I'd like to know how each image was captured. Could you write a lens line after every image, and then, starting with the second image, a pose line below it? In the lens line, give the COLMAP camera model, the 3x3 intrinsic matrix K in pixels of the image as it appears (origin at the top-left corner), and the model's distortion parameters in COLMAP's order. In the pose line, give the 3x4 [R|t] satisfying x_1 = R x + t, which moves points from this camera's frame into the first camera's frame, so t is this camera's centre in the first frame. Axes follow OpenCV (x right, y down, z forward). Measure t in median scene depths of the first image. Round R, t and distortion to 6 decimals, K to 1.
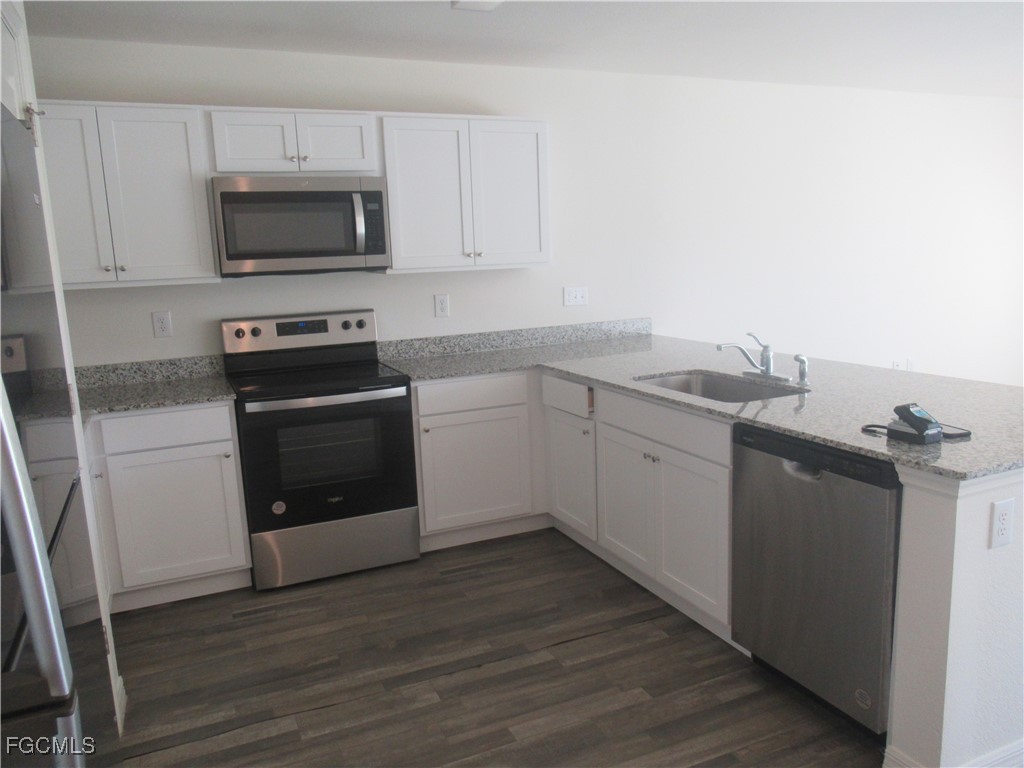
lens RADIAL K [[839.3, 0, 516.5], [0, 839.3, 380.7], [0, 0, 1]] dist [0.010688, 0.000332]
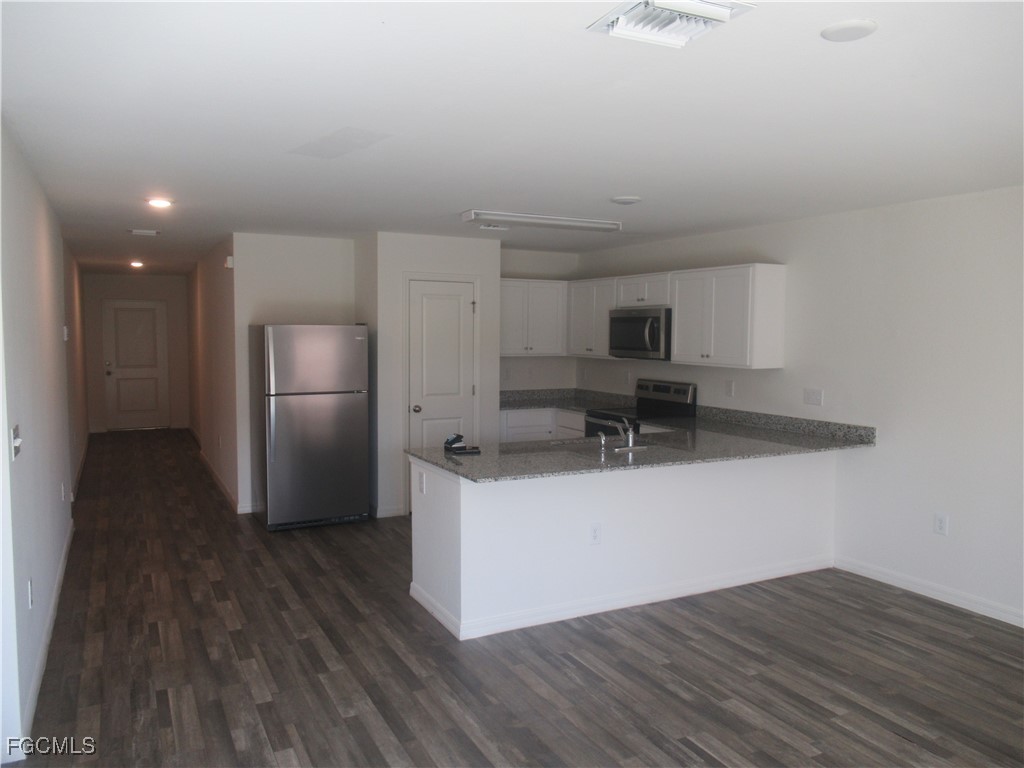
lens RADIAL K [[768.5, 0, 509.5], [0, 768.5, 405.3], [0, 0, 1]] dist [0.000774, 0.003149]
pose [[0.031480, 0.124046, -0.991777, 0.742025], [-0.180981, 0.976574, 0.116400, -0.098530], [0.982983, 0.175829, 0.053192, 0.283042]]
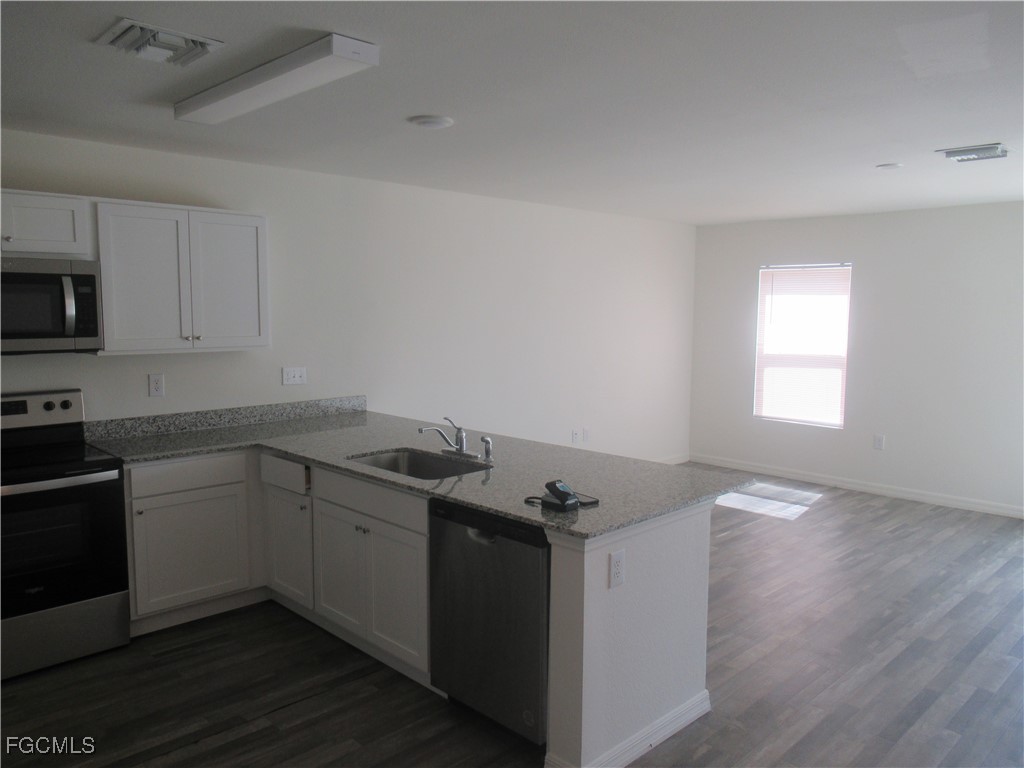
lens RADIAL K [[768.5, 0, 511.1], [0, 768.5, 382.6], [0, 0, 1]] dist [0.000774, 0.003149]
pose [[0.941001, 0.008048, 0.338308, -0.002588], [0.022812, 0.995934, -0.087145, -0.010388], [-0.337634, 0.089721, 0.936992, -0.053686]]
